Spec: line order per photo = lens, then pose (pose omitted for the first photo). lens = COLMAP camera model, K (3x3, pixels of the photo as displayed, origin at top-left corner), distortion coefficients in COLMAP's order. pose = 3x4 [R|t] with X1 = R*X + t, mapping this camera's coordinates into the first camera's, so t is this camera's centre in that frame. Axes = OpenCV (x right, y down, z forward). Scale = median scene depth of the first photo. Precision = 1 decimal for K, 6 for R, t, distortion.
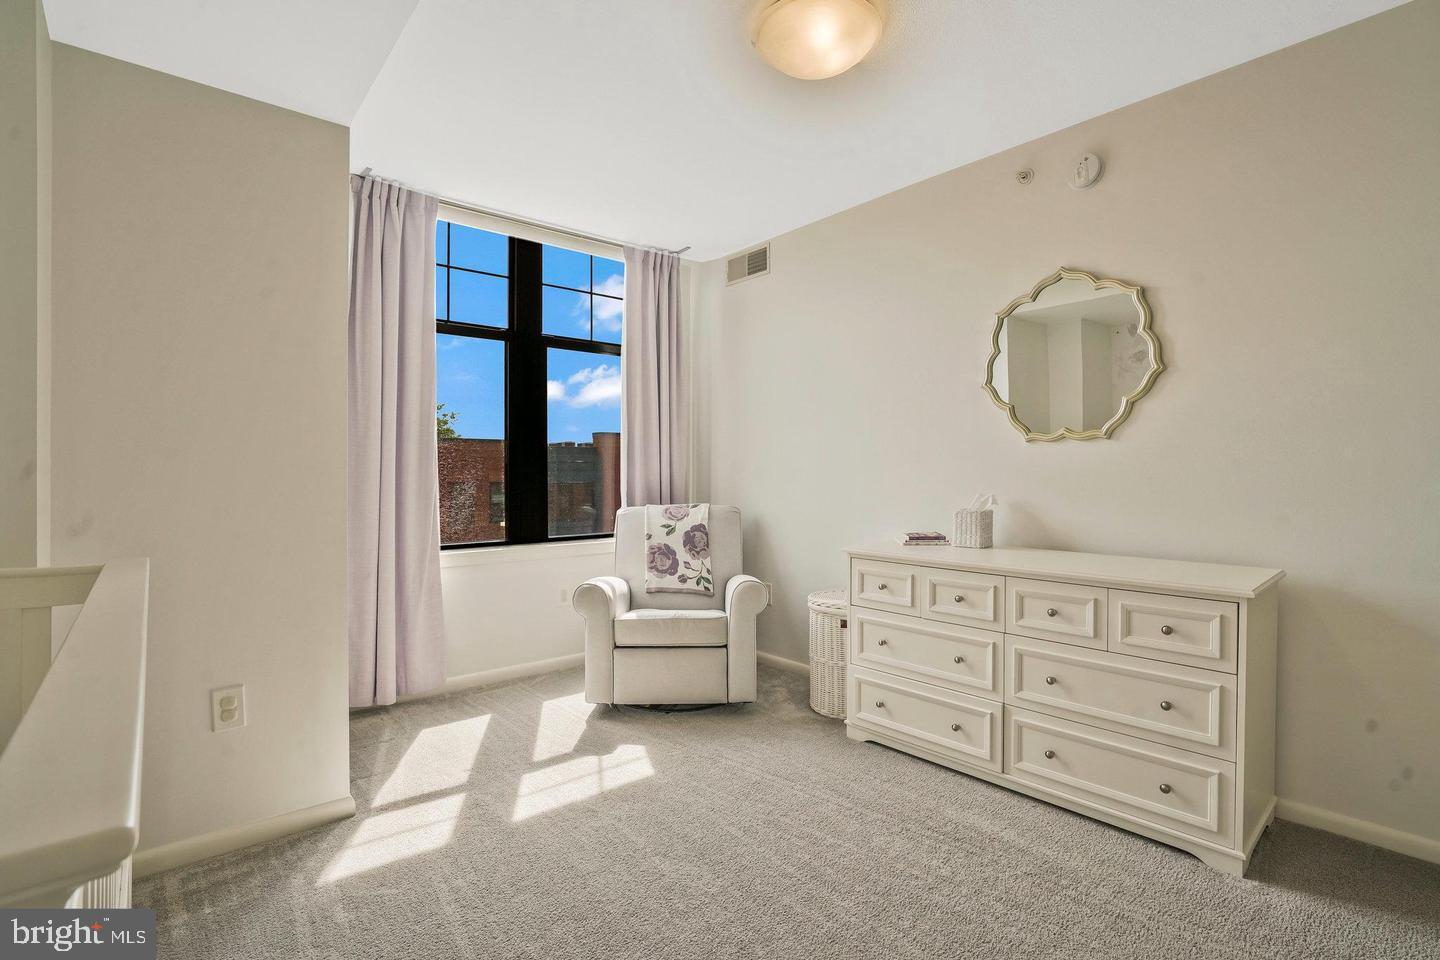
lens RADIAL K [[687.0, 0, 720.0], [0, 687.0, 480.0], [0, 0, 1]] dist [-0.003721, 0.000286]
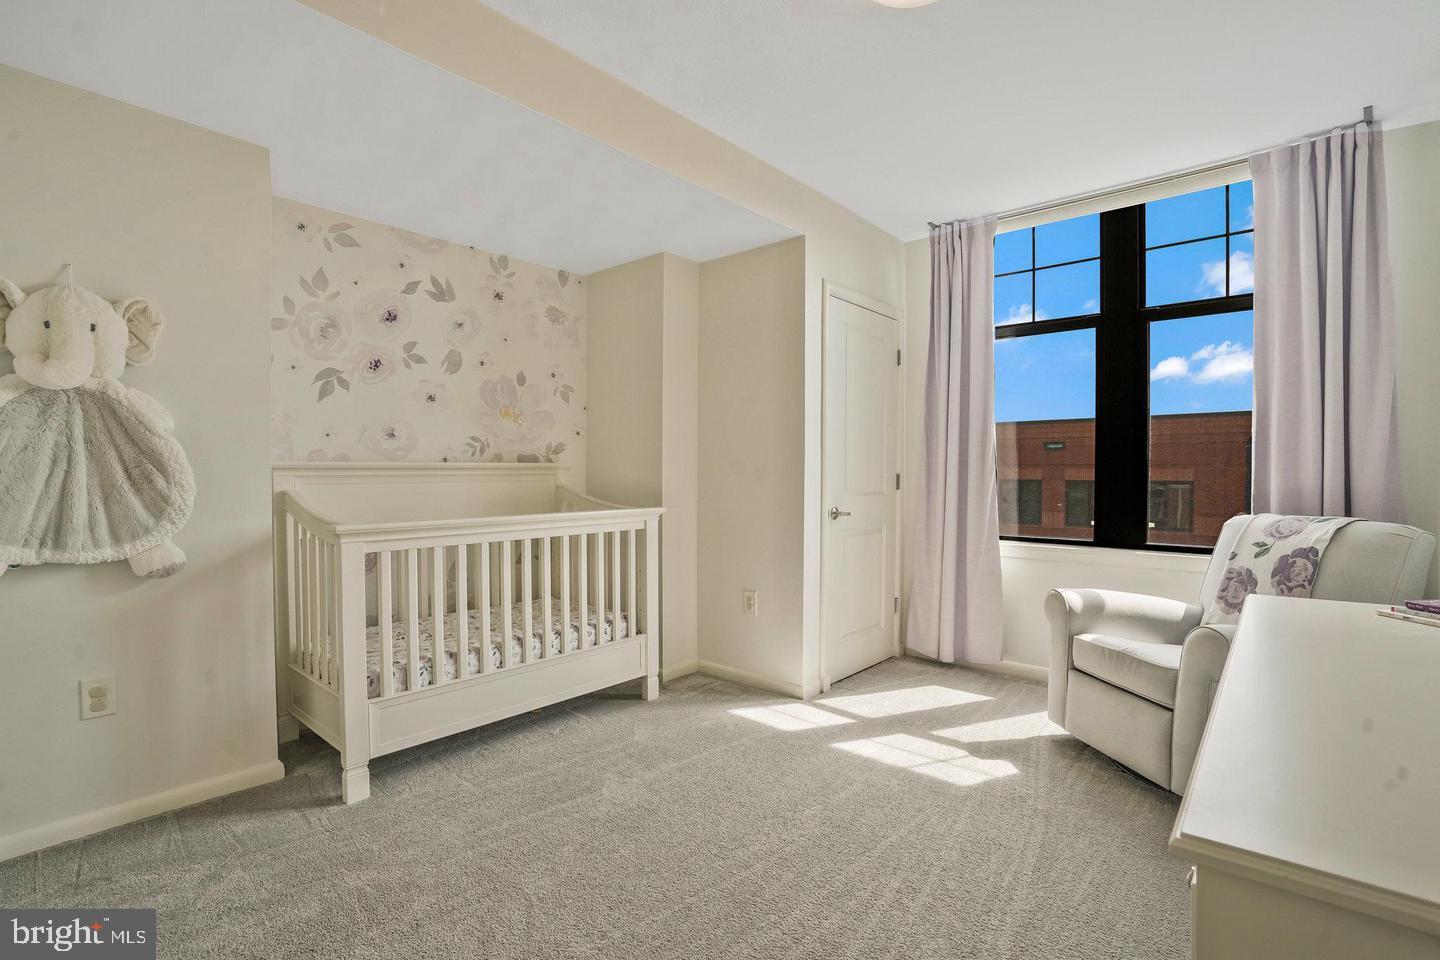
lens RADIAL K [[679.5, 0, 713.6], [0, 679.5, 477.2], [0, 0, 1]] dist [0.000131, 0.000525]
pose [[0.149421, 0.012052, -0.988700, 0.533714], [-0.011840, 0.999876, 0.010399, -0.001815], [0.988703, 0.010152, 0.149546, 0.356188]]
